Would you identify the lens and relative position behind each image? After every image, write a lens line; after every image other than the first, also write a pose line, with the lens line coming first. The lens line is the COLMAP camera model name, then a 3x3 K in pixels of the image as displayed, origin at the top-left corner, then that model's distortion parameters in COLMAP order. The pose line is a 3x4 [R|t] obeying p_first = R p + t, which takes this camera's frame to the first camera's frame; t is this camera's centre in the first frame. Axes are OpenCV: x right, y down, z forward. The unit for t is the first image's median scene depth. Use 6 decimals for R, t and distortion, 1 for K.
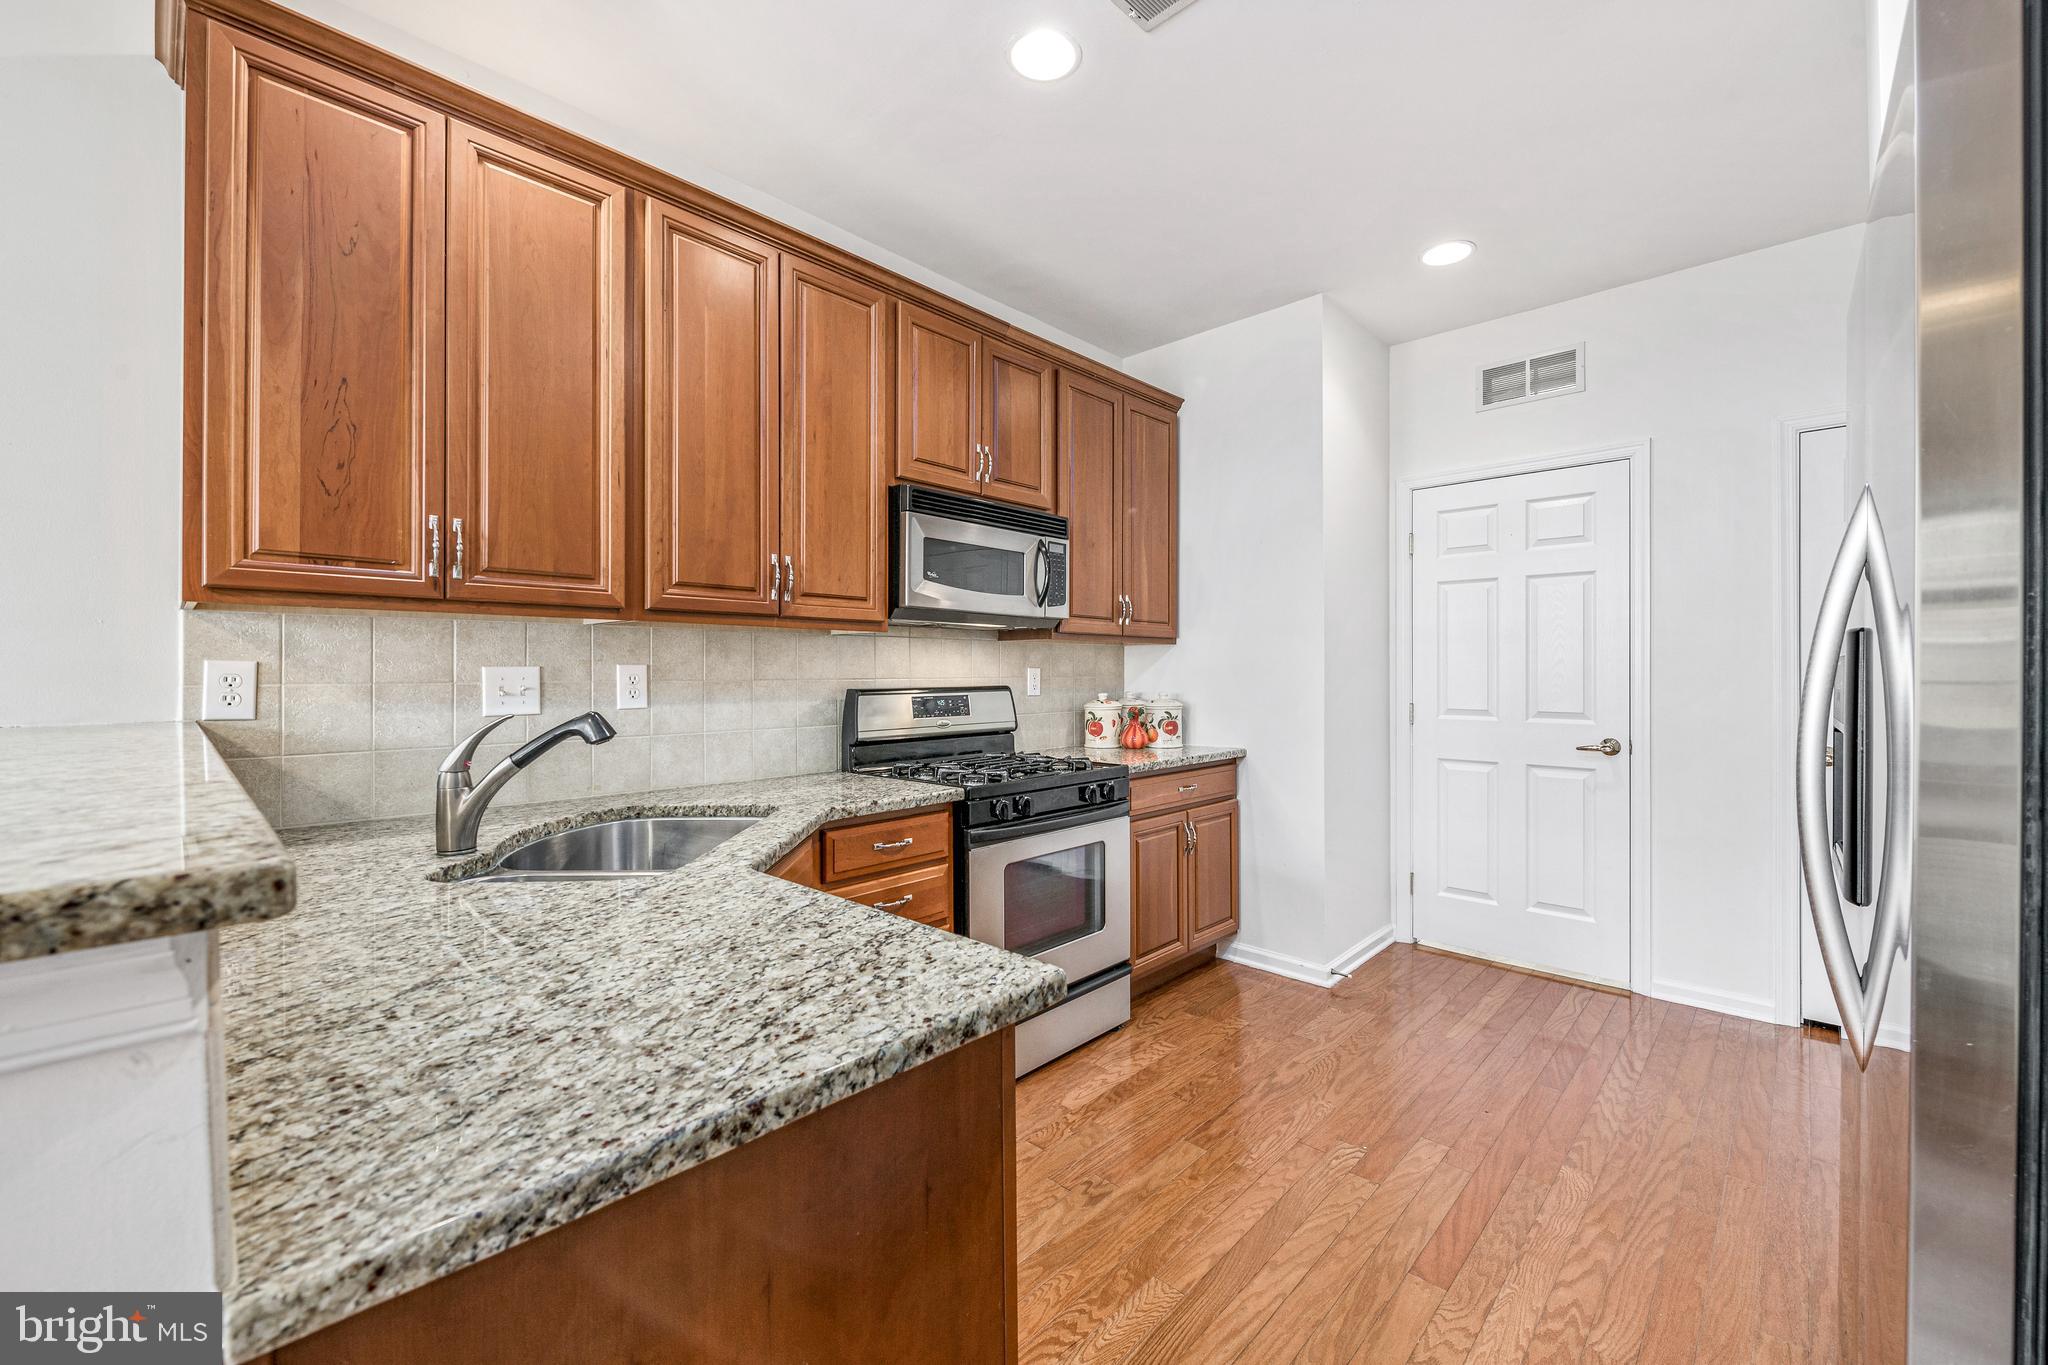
lens RADIAL K [[818.6, 0, 1003.9], [0, 818.6, 677.2], [0, 0, 1]] dist [0.015572, -0.001284]
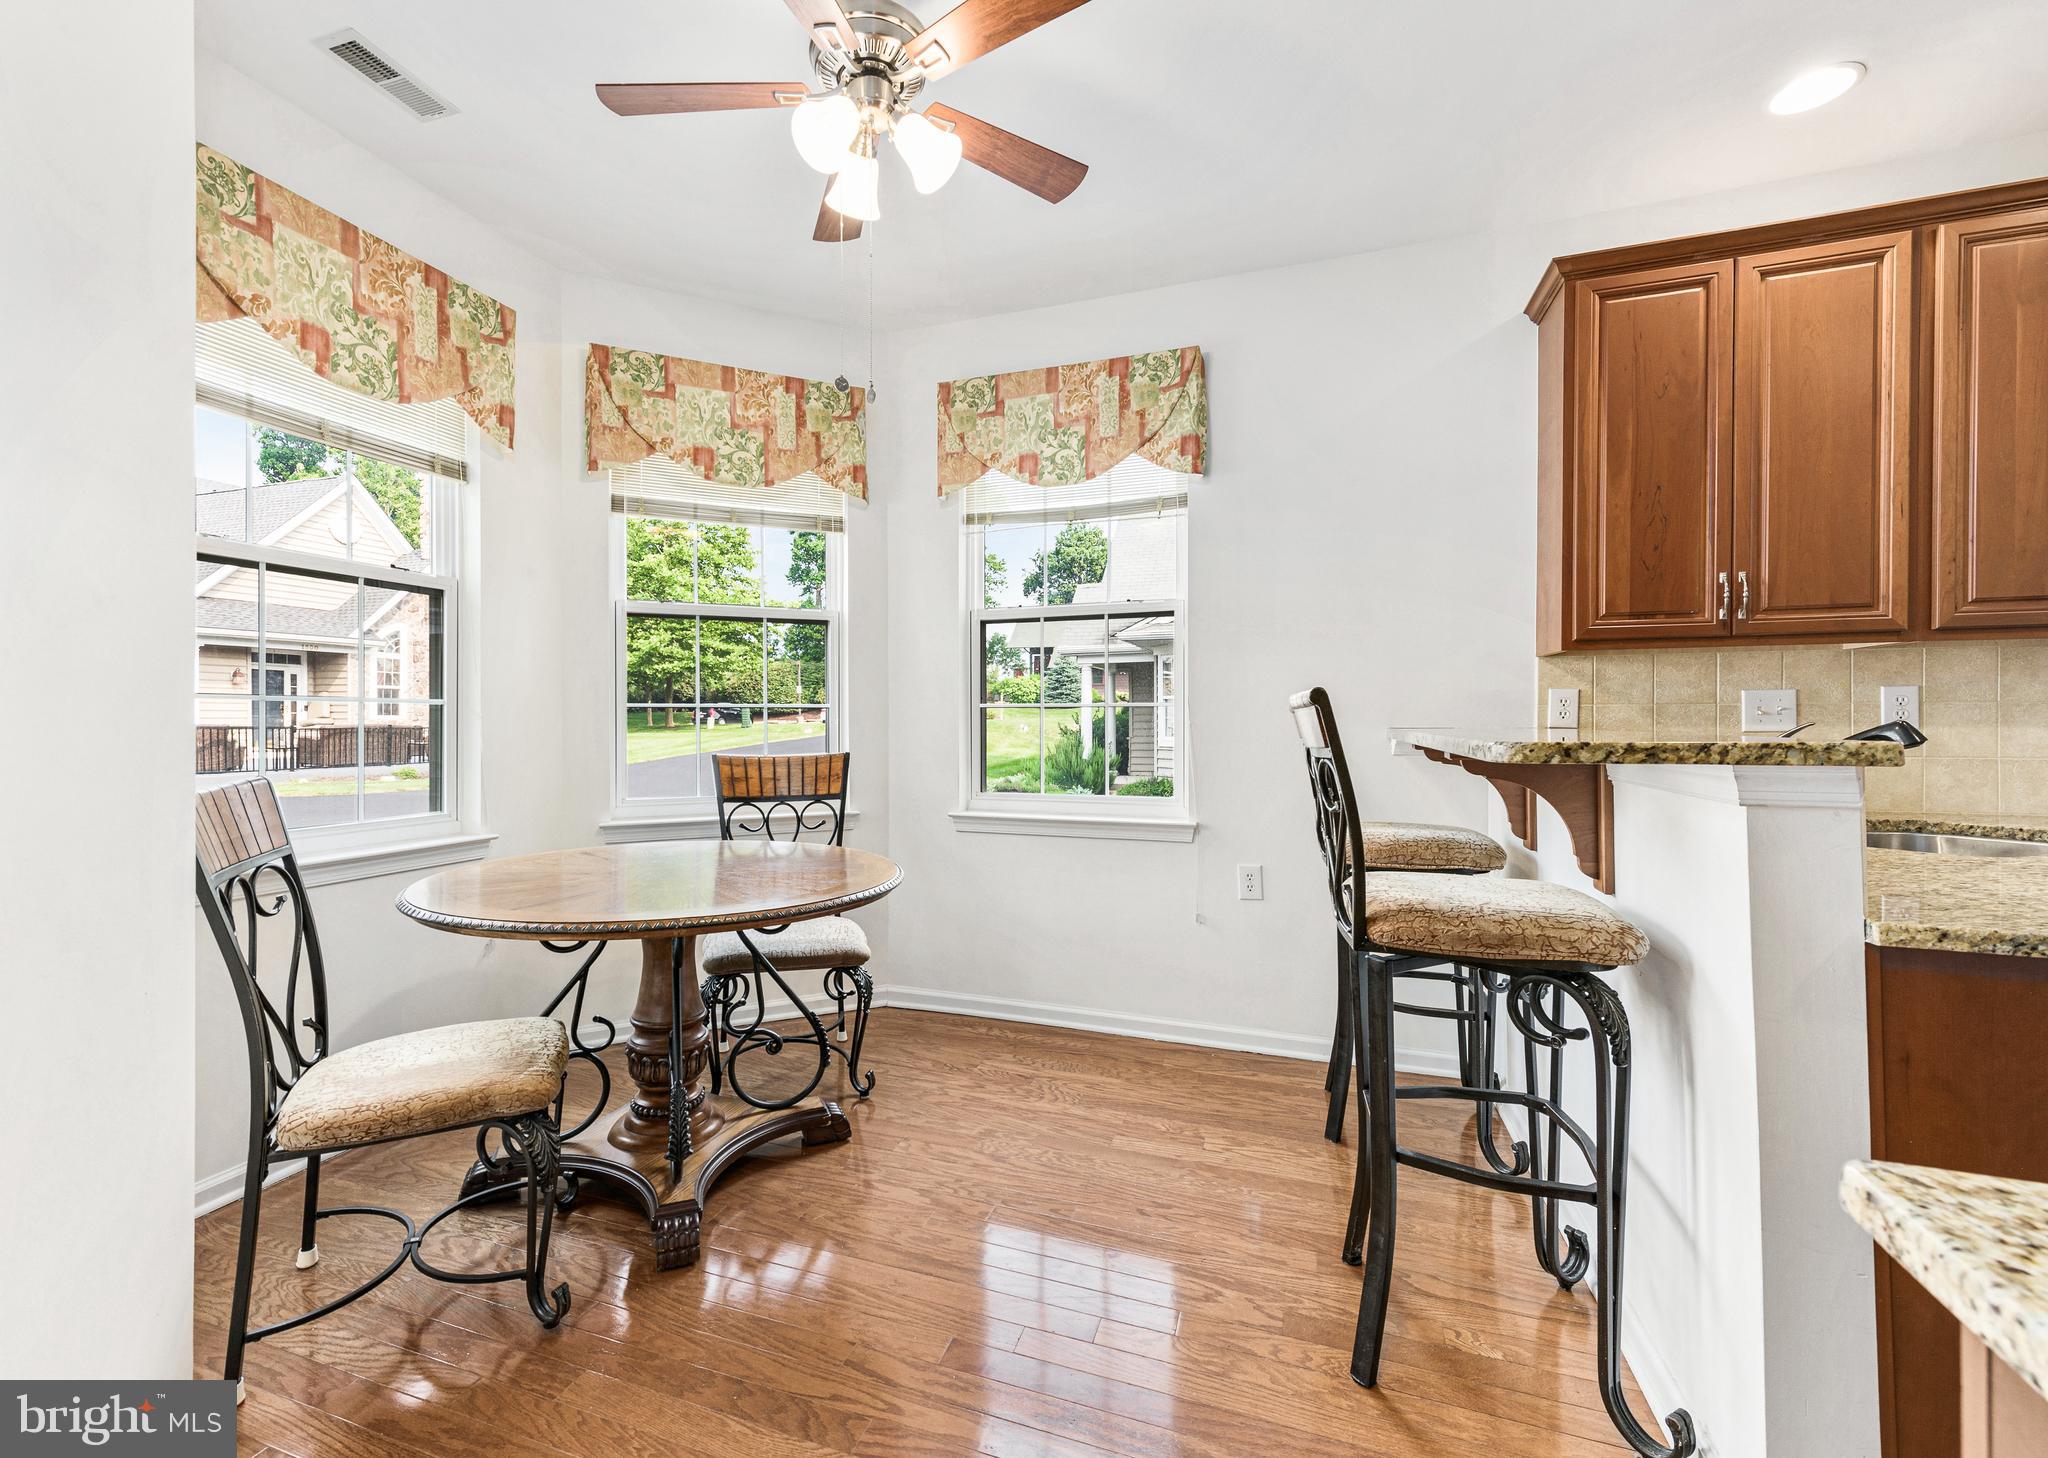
lens RADIAL K [[841.4, 0, 1021.8], [0, 841.4, 722.7], [0, 0, 1]] dist [-0.000222, -0.000355]
pose [[0.406316, 0.006680, -0.913708, 0.071945], [-0.004461, 0.999976, 0.005327, 0.038350], [0.913722, 0.001912, 0.406336, -0.538557]]
